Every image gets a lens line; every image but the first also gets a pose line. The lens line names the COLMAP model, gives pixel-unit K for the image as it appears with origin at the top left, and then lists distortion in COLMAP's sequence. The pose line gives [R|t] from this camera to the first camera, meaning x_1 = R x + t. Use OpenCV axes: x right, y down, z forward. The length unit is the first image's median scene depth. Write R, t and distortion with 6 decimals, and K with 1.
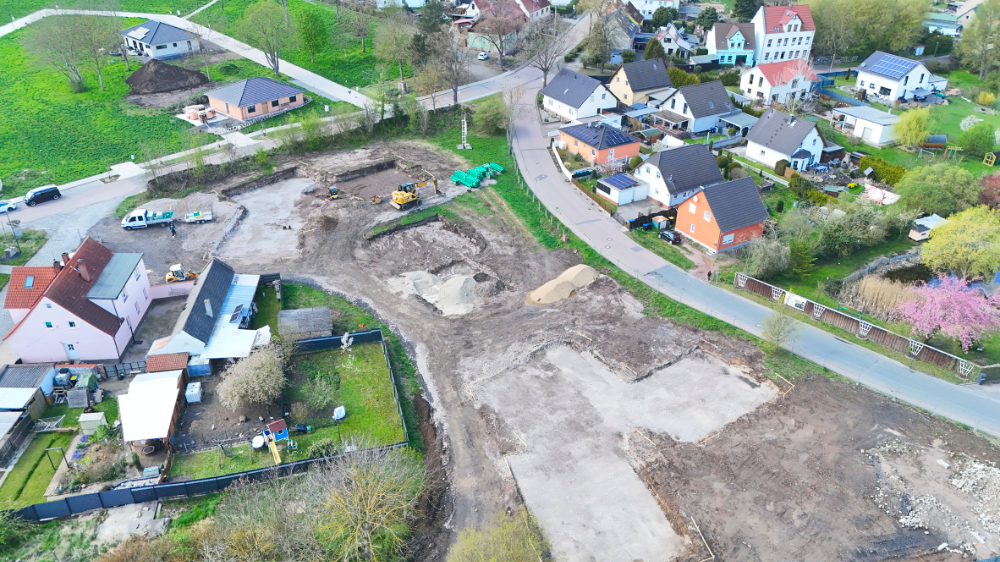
lens RADIAL K [[731.9, 0, 501.5], [0, 731.9, 283.0], [0, 0, 1]] dist [0.077985, -0.071635]
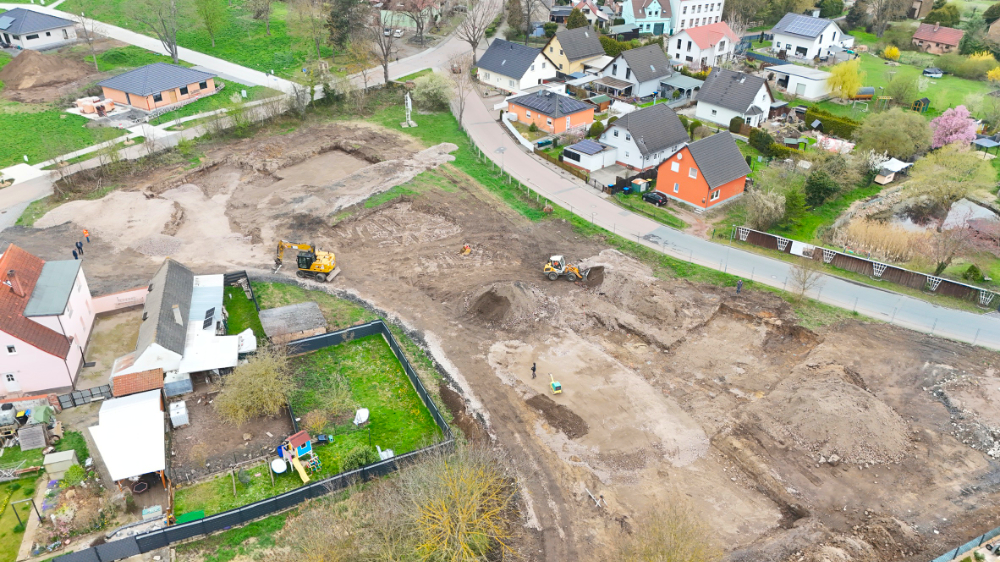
lens RADIAL K [[731.9, 0, 501.5], [0, 731.9, 283.0], [0, 0, 1]] dist [0.077985, -0.071635]
pose [[0.983985, -0.092754, 0.152215, -0.111341], [0.091884, 0.995688, 0.012754, 0.014900], [-0.152742, 0.001437, 0.988265, 0.073125]]
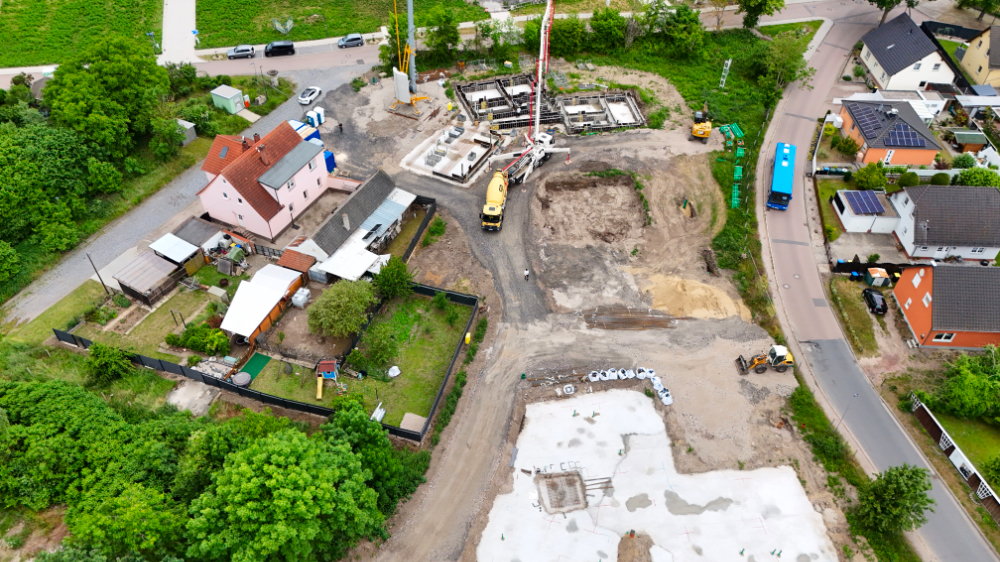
lens RADIAL K [[736.0, 0, 501.3], [0, 736.0, 282.2], [0, 0, 1]] dist [0.072663, -0.071104]
pose [[0.849731, 0.367560, -0.377965, 0.165568], [-0.276655, 0.921136, 0.273808, -0.171643], [0.448798, -0.128098, 0.884405, 0.102145]]
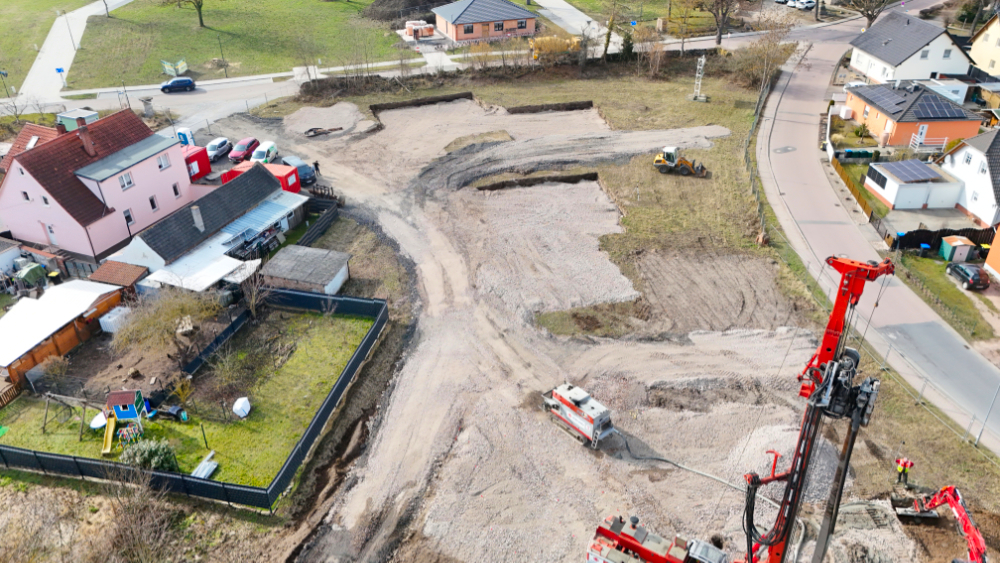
lens RADIAL K [[736.0, 0, 501.3], [0, 736.0, 282.7], [0, 0, 1]] dist [0.072663, -0.071104]
pose [[0.880910, 0.227860, -0.414821, 0.142460], [-0.225776, 0.972636, 0.054811, -0.009383], [0.415960, 0.045373, 0.908250, 0.320434]]
